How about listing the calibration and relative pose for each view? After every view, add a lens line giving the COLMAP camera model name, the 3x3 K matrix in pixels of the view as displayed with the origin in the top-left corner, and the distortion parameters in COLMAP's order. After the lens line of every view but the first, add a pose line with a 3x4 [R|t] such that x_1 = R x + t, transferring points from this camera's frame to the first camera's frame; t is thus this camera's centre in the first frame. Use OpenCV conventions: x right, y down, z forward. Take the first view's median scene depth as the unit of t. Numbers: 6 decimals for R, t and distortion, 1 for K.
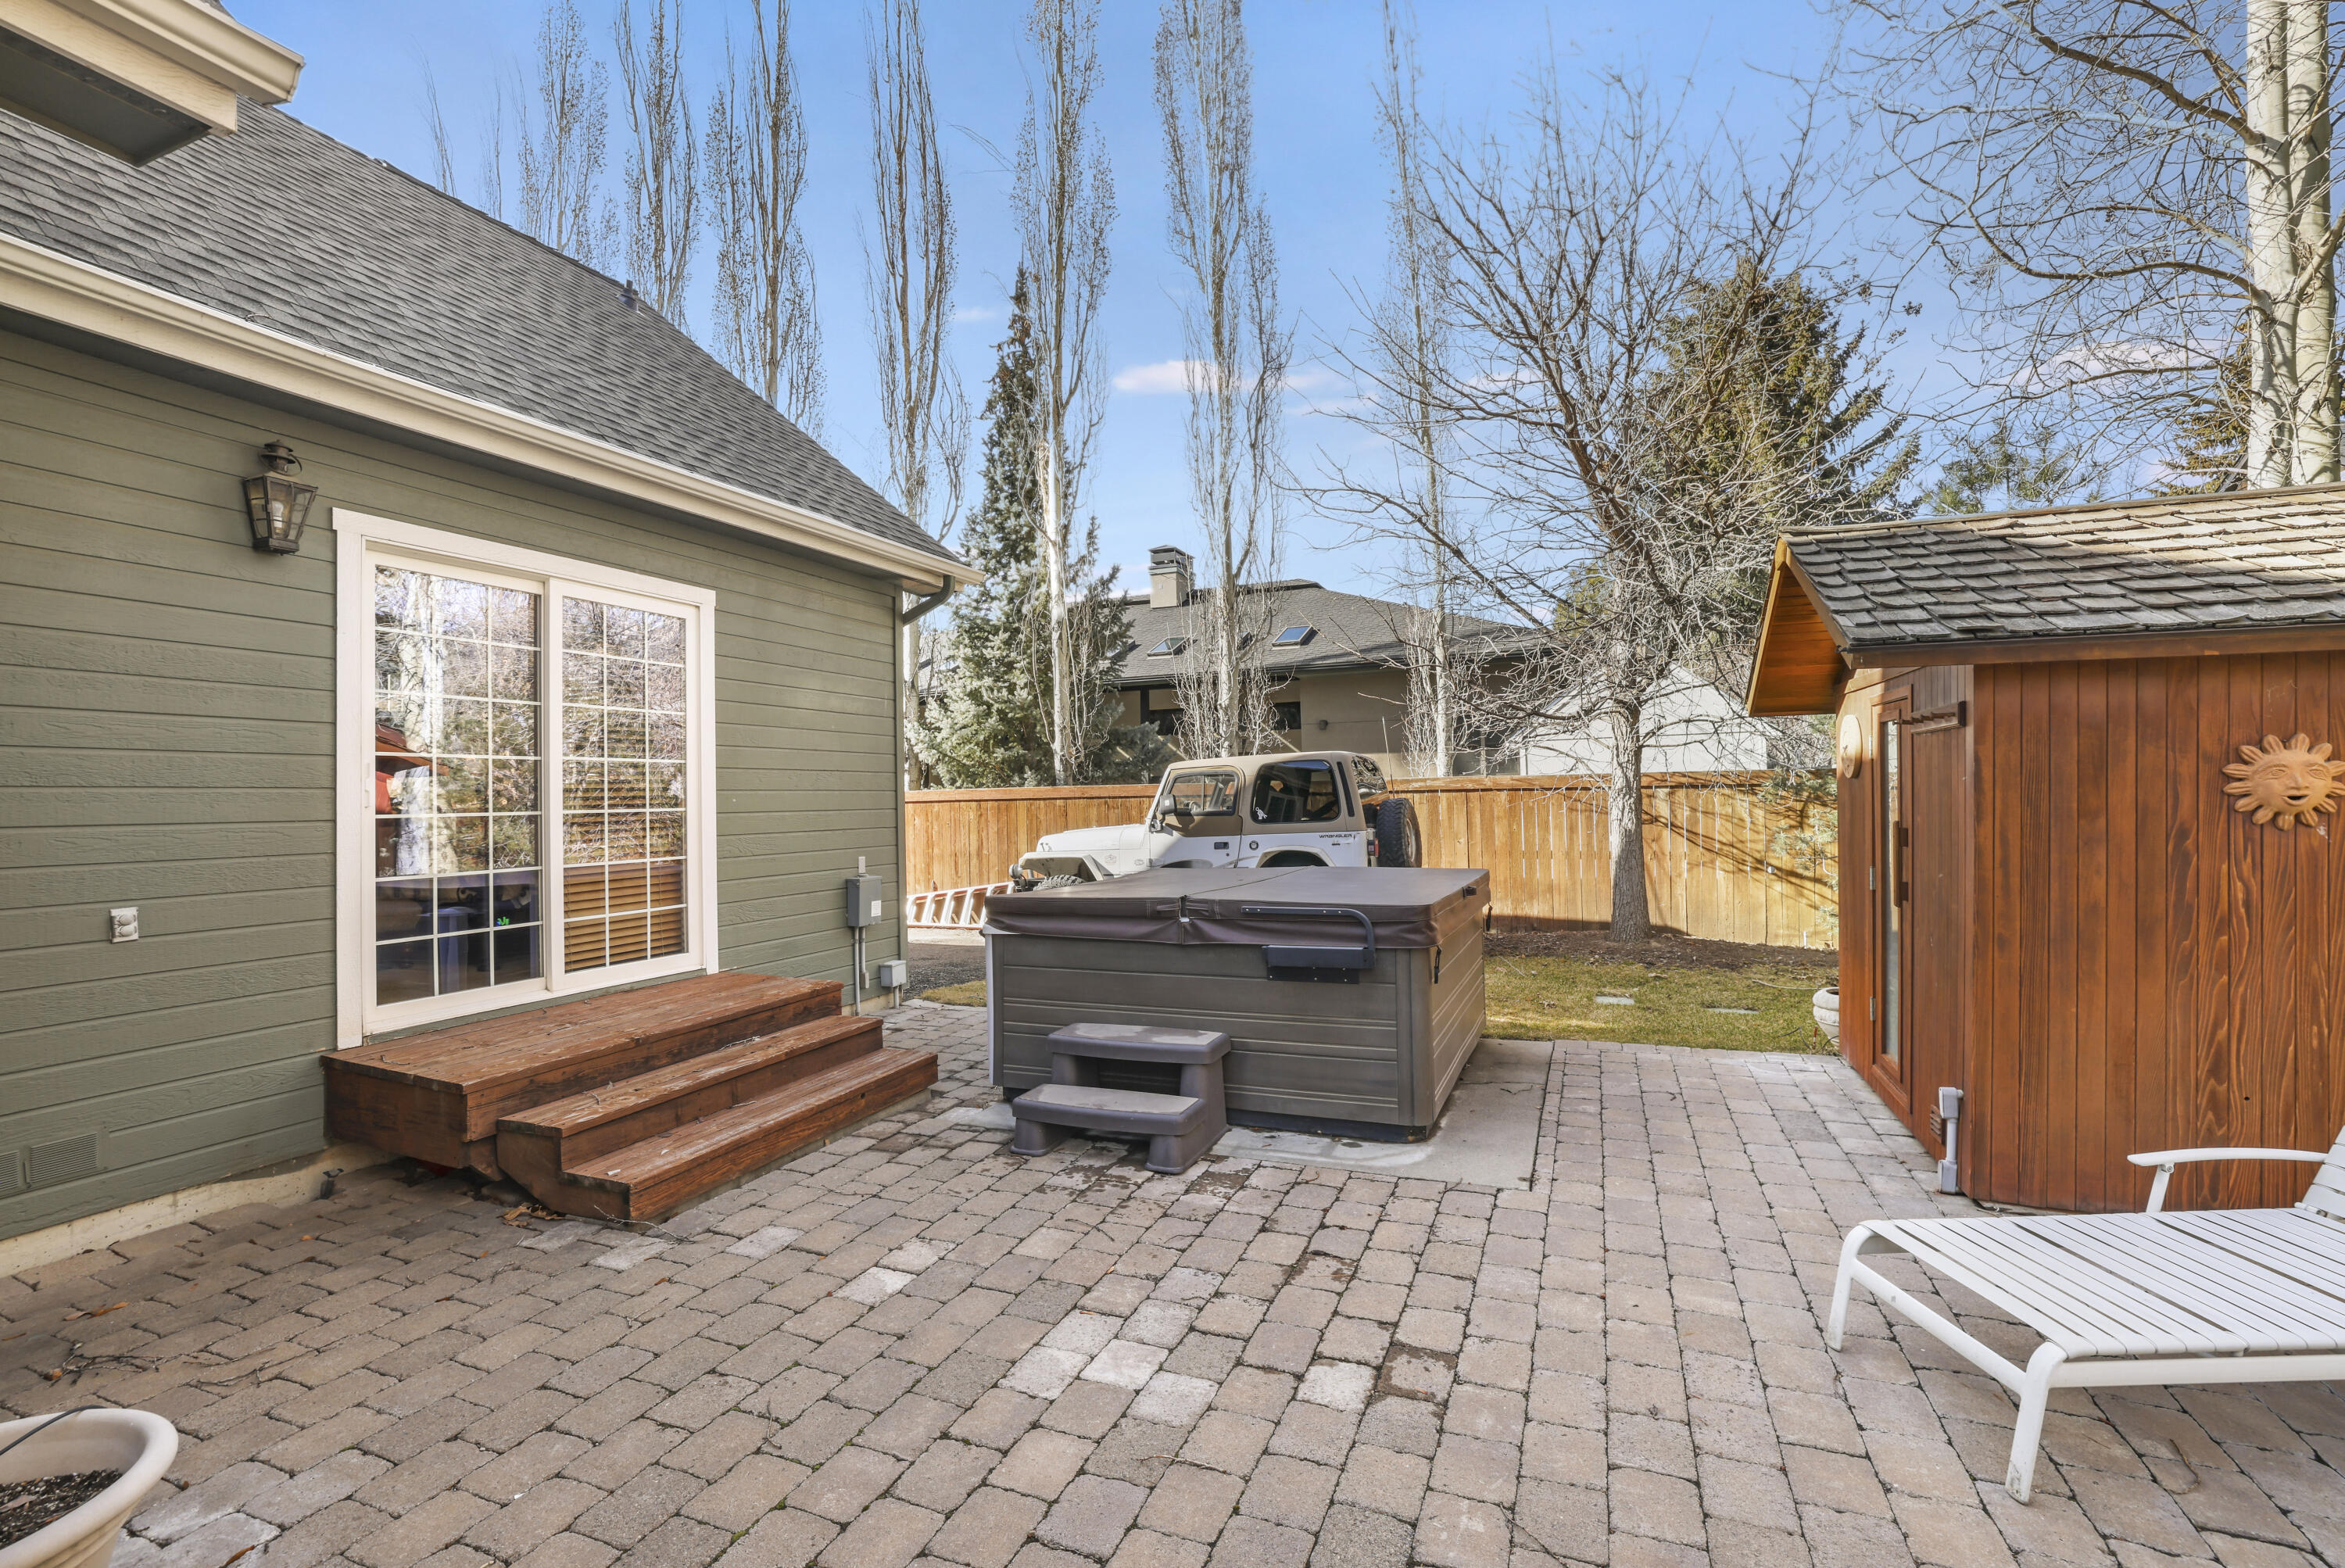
lens RADIAL K [[1044.5, 0, 1161.3], [0, 1044.5, 772.1], [0, 0, 1]] dist [-0.042402, 0.013708]
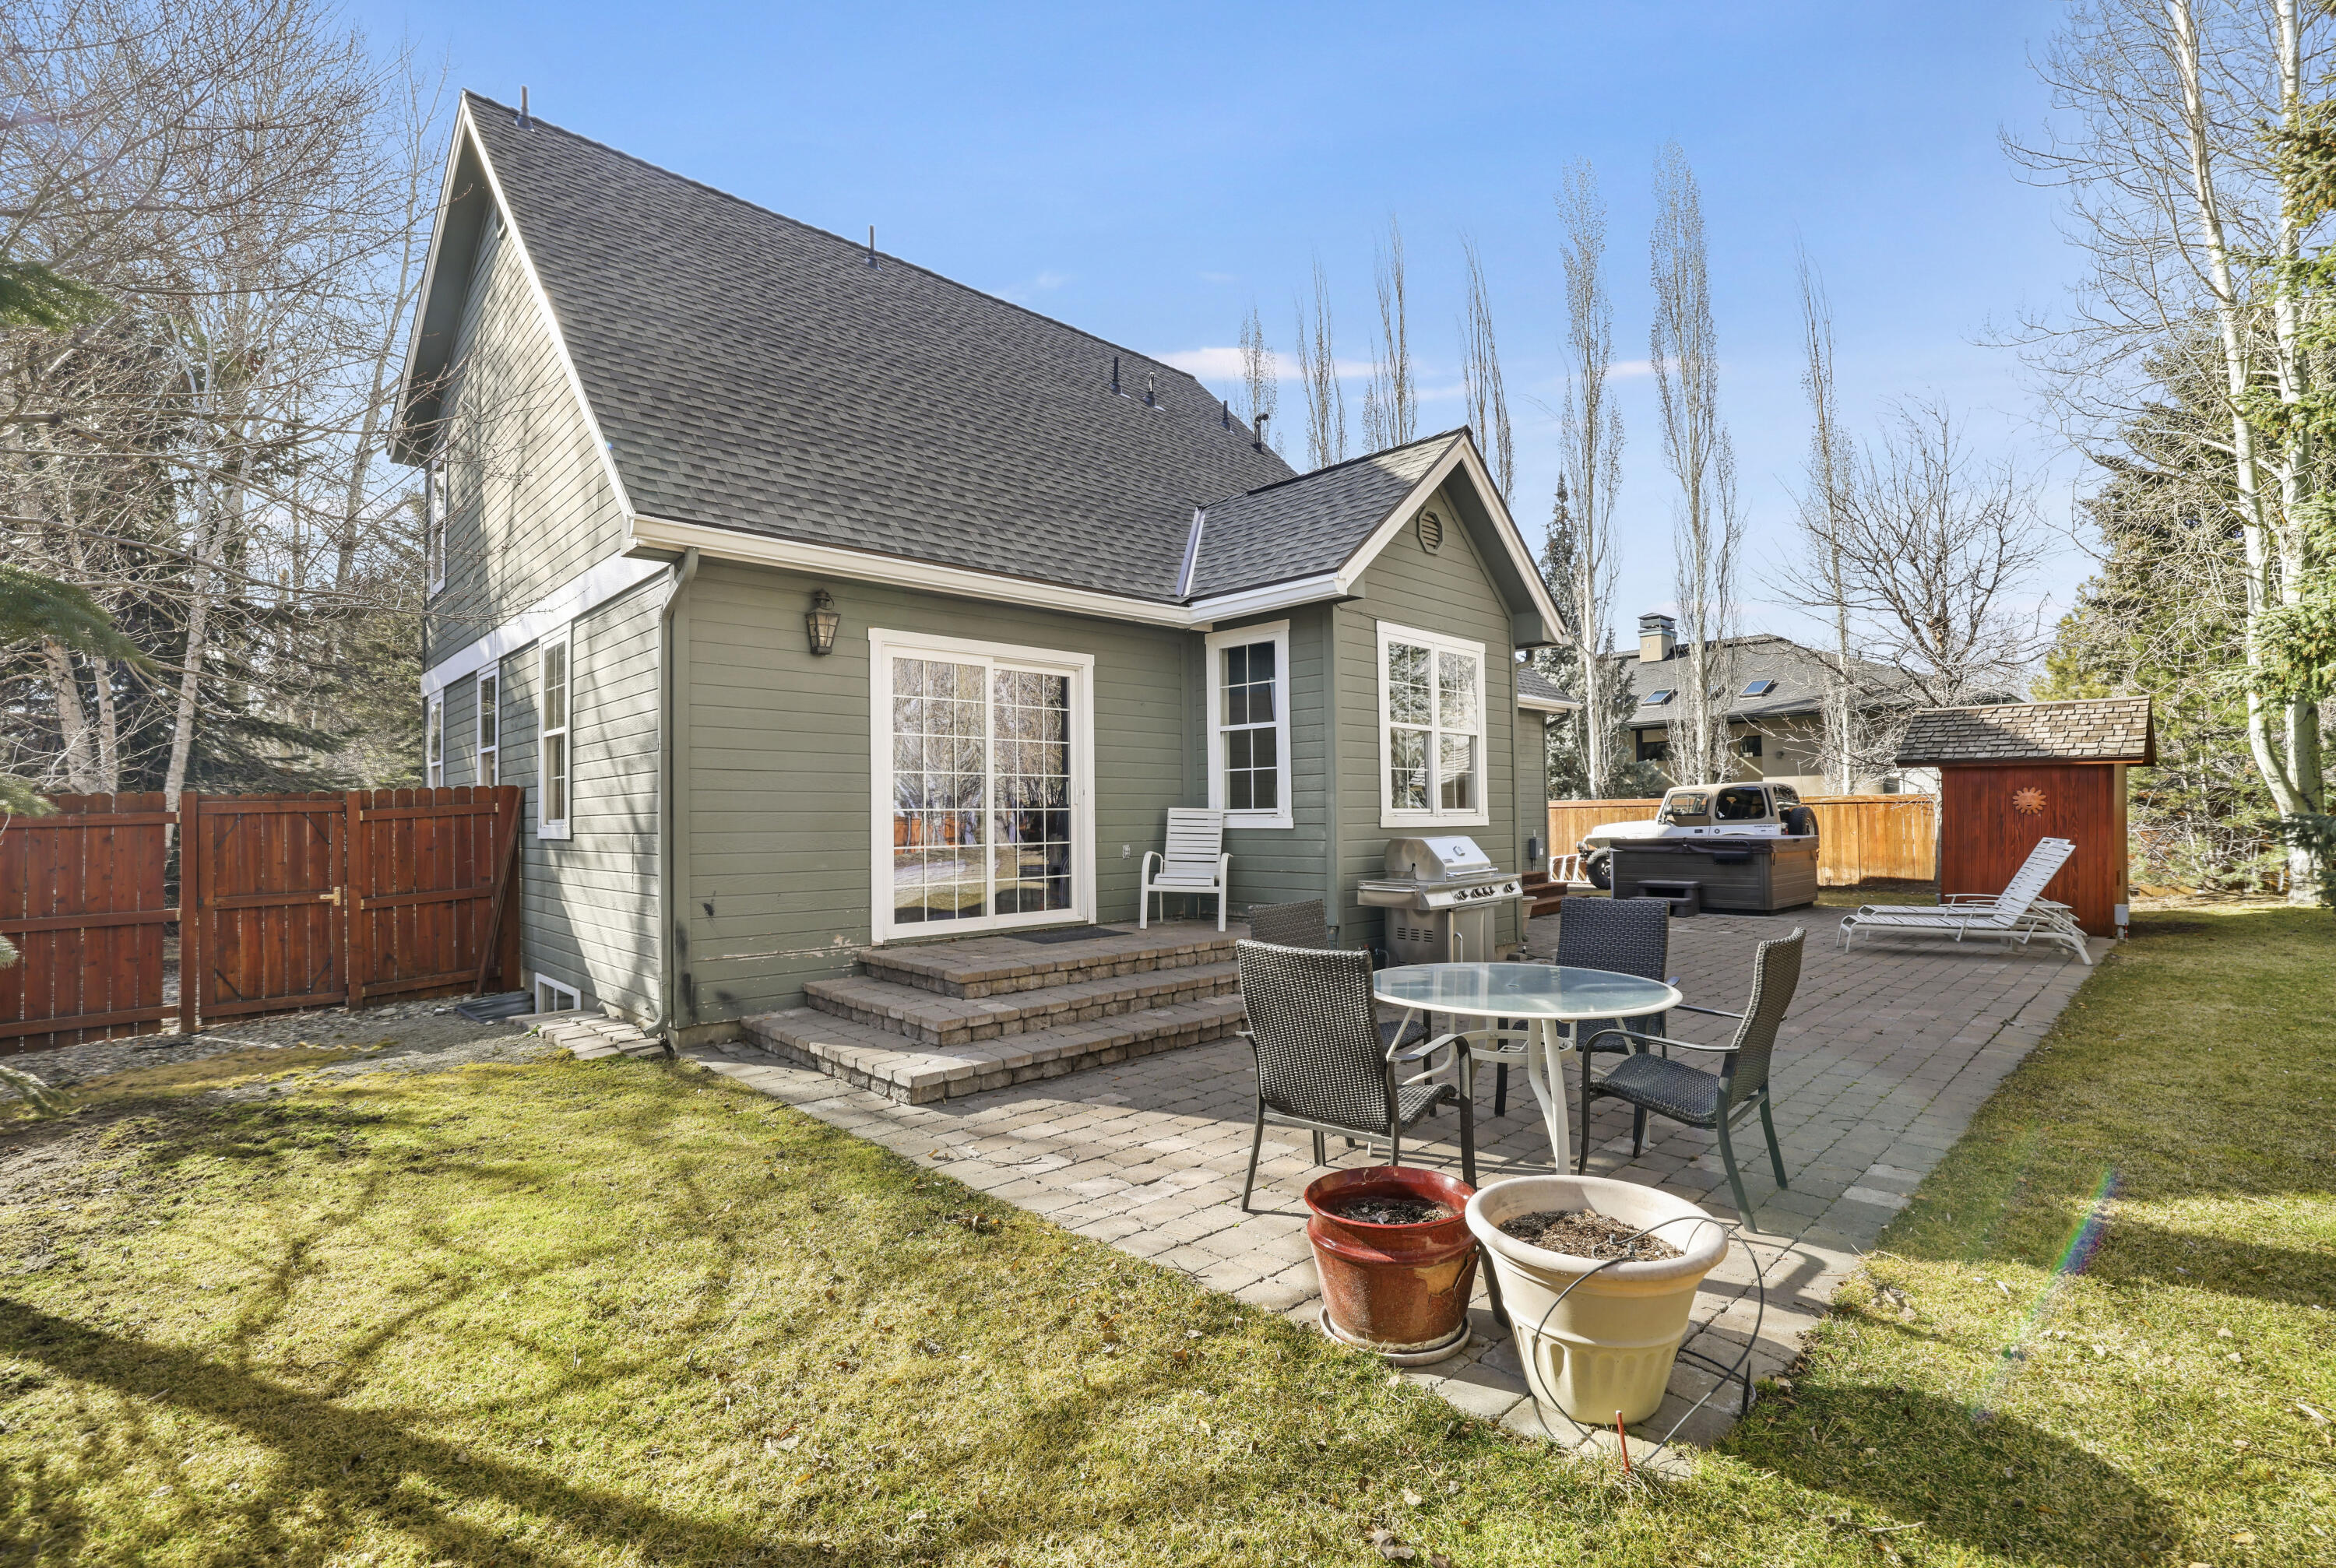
lens RADIAL K [[1054.1, 0, 1176.9], [0, 1054.1, 800.7], [0, 0, 1]] dist [-0.055959, 0.000075]
pose [[0.917468, 0.002536, -0.397803, -0.053174], [0.004193, 0.999862, 0.016044, -0.017003], [0.397789, -0.016388, 0.917331, -0.965073]]
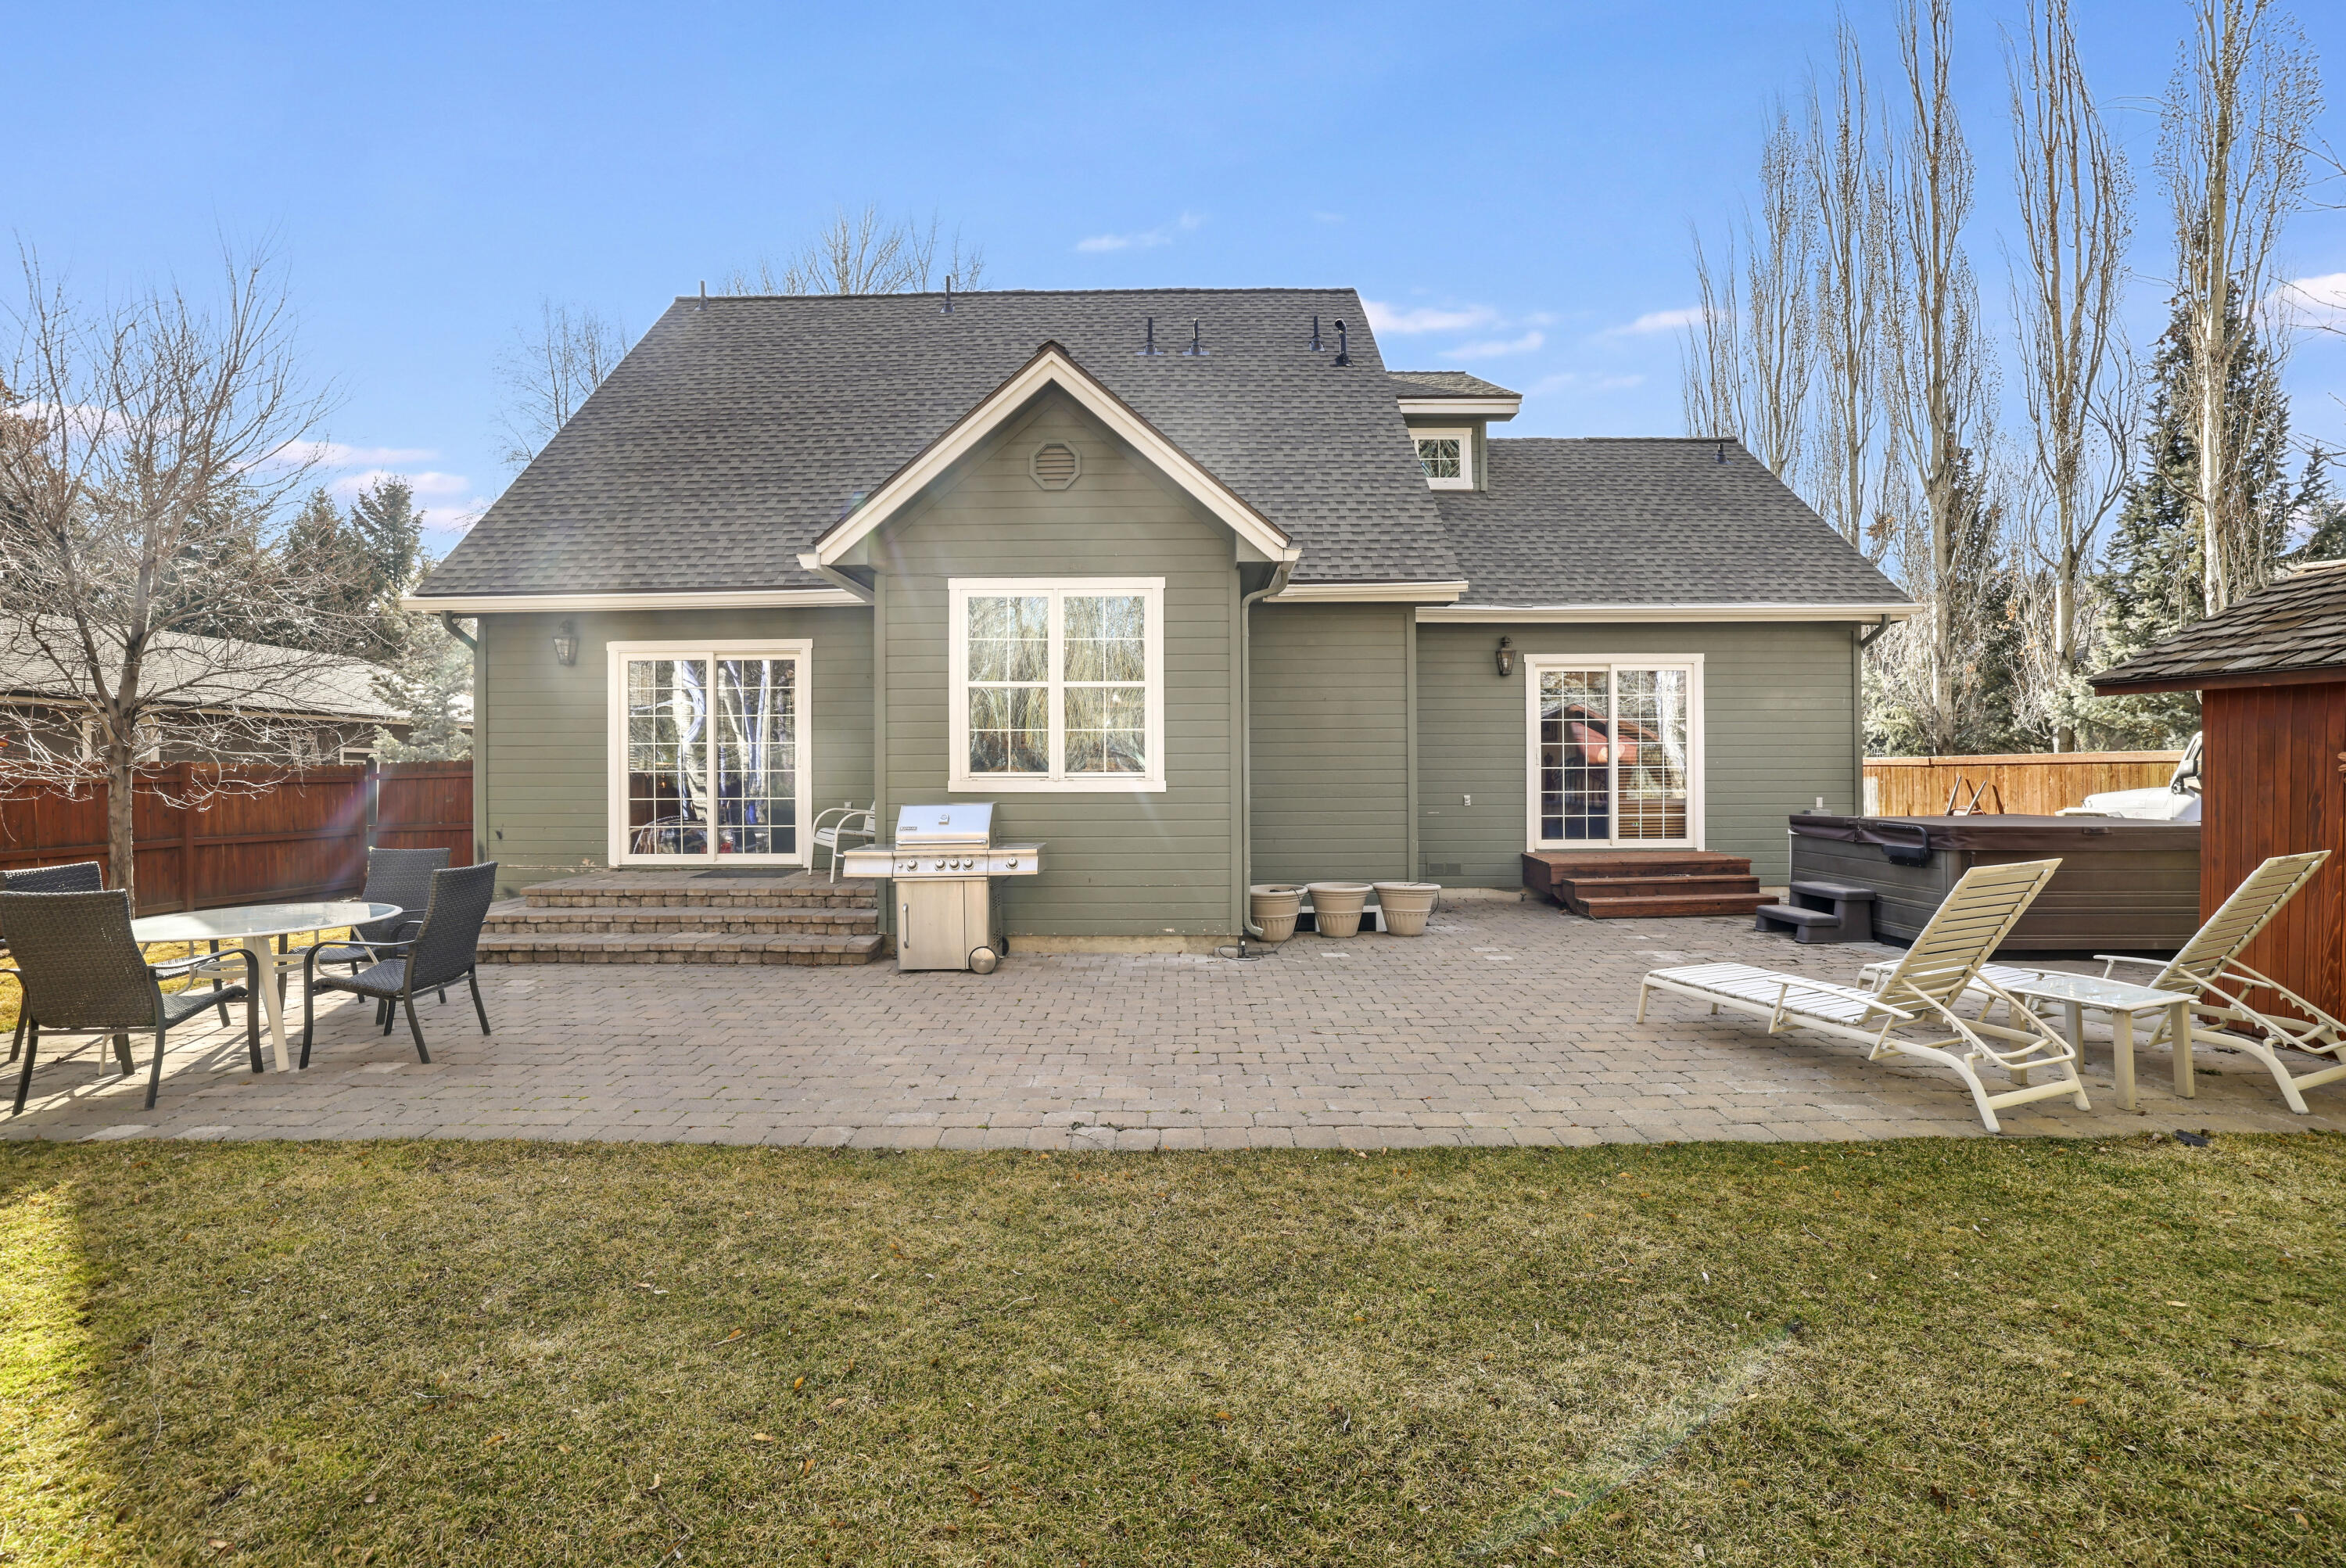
lens RADIAL K [[1045.0, 0, 1161.8], [0, 1045.0, 772.1], [0, 0, 1]] dist [-0.042402, 0.013708]
pose [[0.370480, 0.019173, -0.928642, 0.517069], [0.021153, 0.999353, 0.029072, -0.017008], [0.928599, -0.030414, 0.369835, -0.342112]]
